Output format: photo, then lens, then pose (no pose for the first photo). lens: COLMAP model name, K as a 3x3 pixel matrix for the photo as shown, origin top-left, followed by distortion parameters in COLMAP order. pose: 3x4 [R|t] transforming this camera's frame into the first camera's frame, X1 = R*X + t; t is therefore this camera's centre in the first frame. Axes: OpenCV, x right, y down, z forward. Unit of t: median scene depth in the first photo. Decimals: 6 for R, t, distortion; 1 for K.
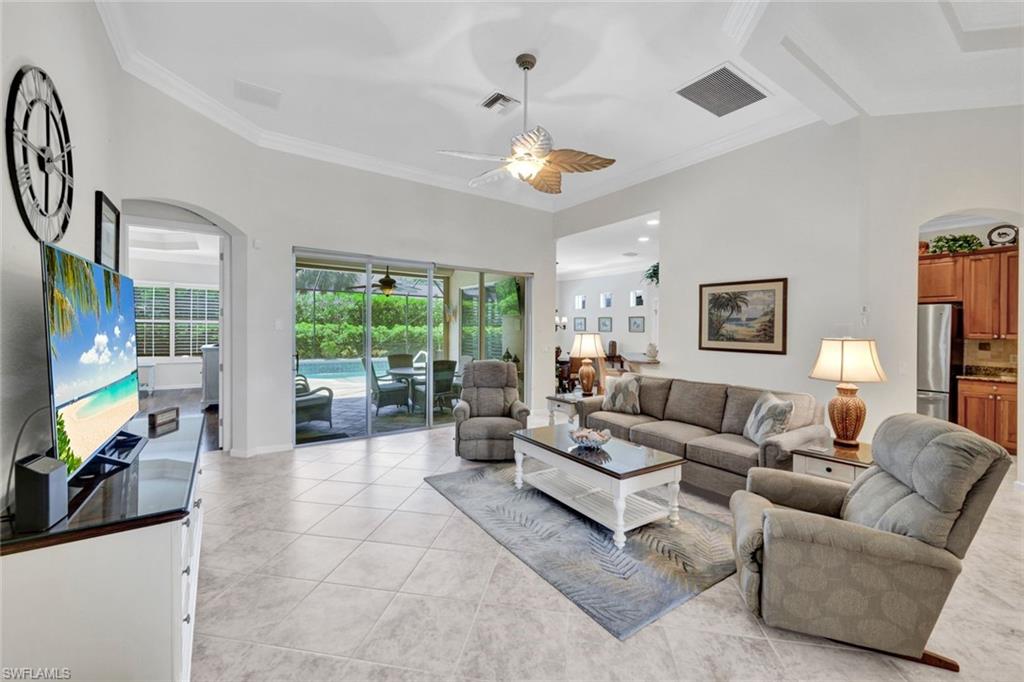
lens RADIAL K [[419.0, 0, 511.8], [0, 419.0, 336.9], [0, 0, 1]] dist [-0.002465, 0.000235]
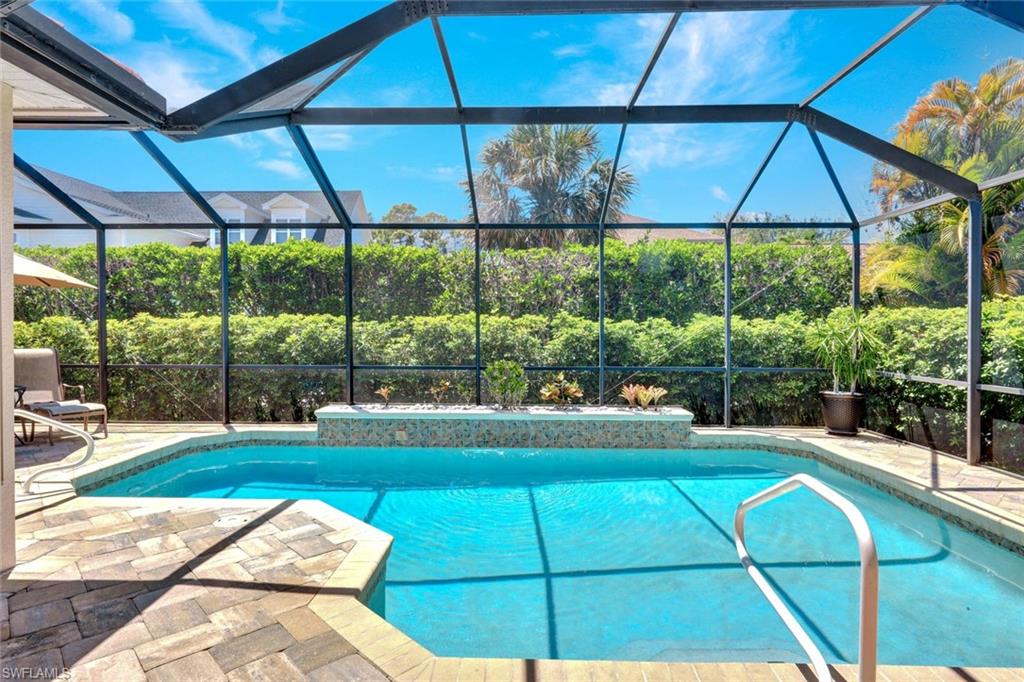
lens RADIAL K [[545.8, 0, 509.7], [0, 545.8, 342.3], [0, 0, 1]] dist [-0.003894, 0.000005]
pose [[0.802985, 0.009413, -0.595924, -0.132805], [-0.004015, 0.999938, 0.010384, -0.009459], [0.595985, -0.005946, 0.802973, 0.560198]]
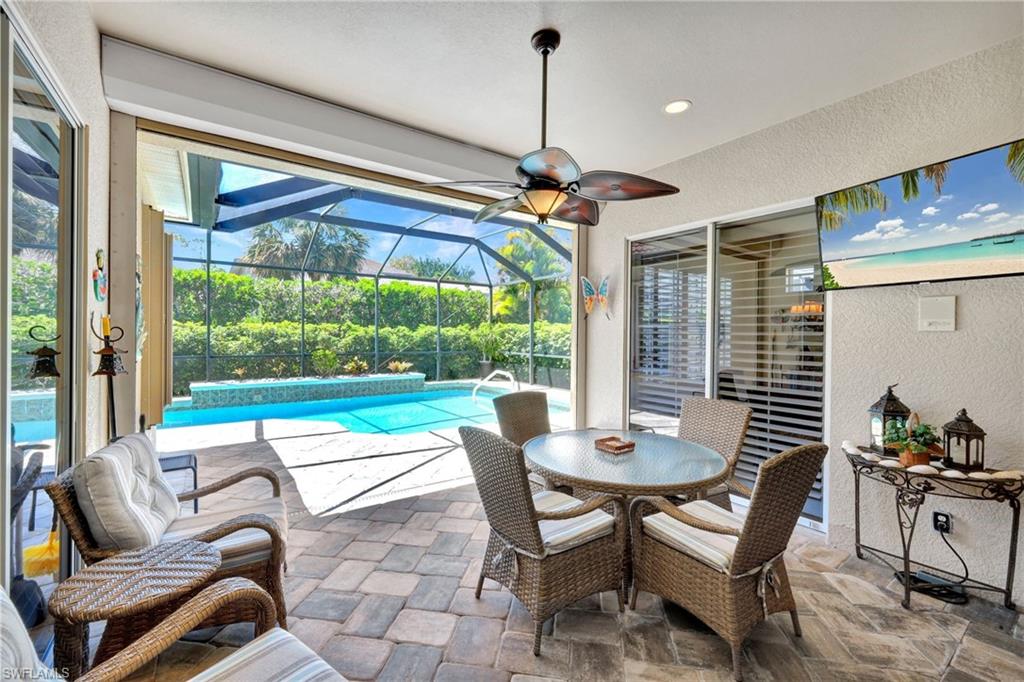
lens RADIAL K [[419.0, 0, 508.2], [0, 419.0, 337.3], [0, 0, 1]] dist [-0.002465, 0.000235]
pose [[0.999901, -0.002697, 0.013846, -0.149593], [0.002745, 0.999990, -0.003468, -0.005150], [-0.013836, 0.003505, 0.999898, 0.321066]]
